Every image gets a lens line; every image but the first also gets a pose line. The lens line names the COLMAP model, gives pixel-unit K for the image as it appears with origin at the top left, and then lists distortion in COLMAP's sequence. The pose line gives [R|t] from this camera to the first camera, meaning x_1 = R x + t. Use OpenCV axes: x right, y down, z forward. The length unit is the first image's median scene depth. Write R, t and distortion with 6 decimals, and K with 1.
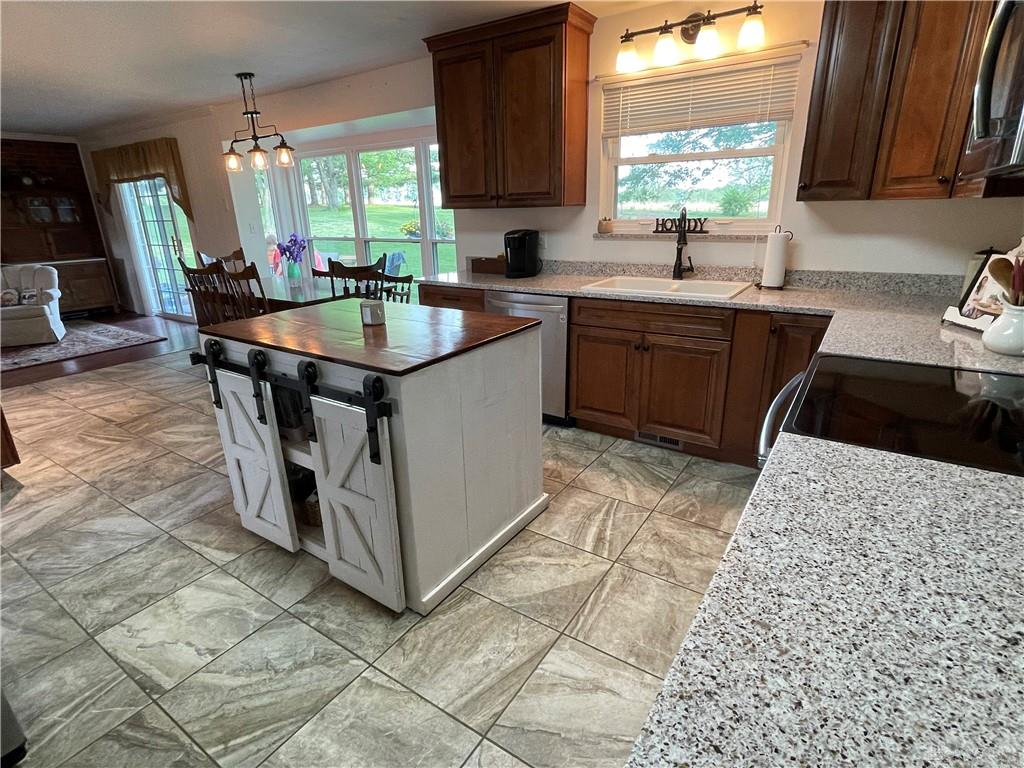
lens RADIAL K [[535.9, 0, 508.7], [0, 535.9, 384.7], [0, 0, 1]] dist [-0.005365, 0.001205]
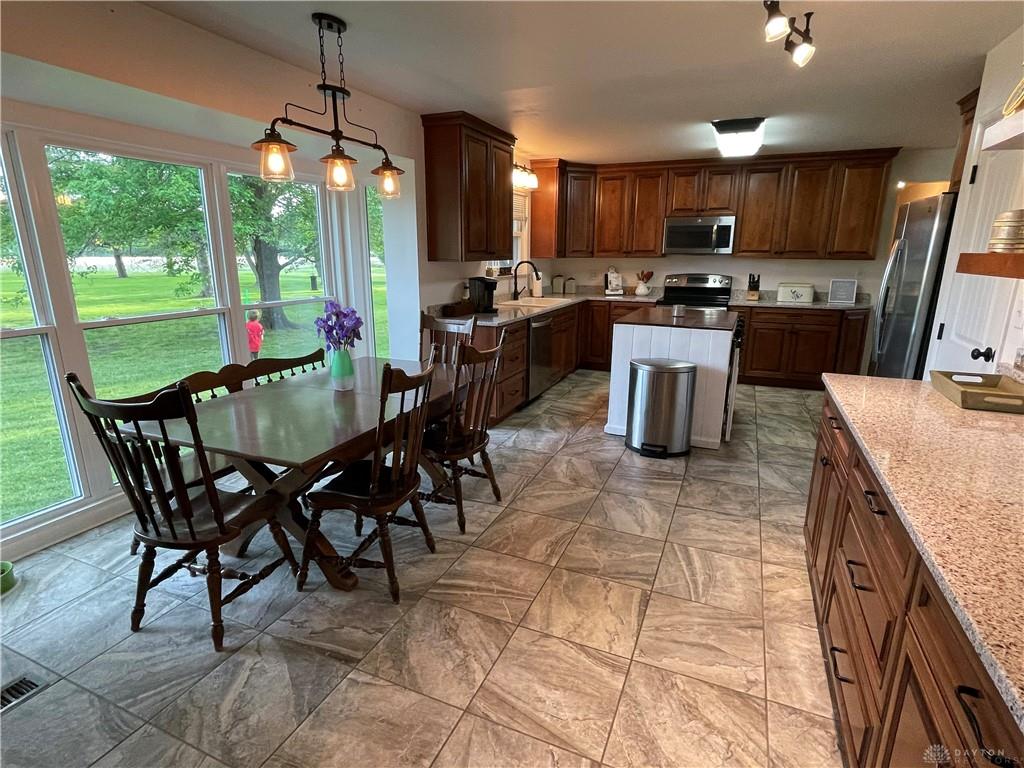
lens RADIAL K [[535.9, 0, 508.9], [0, 535.9, 386.5], [0, 0, 1]] dist [-0.005365, 0.001205]
pose [[-0.180490, -0.221517, 0.958308, -1.439459], [0.318610, 0.908608, 0.270037, -0.418472], [-0.930543, 0.354065, -0.093417, 1.288279]]
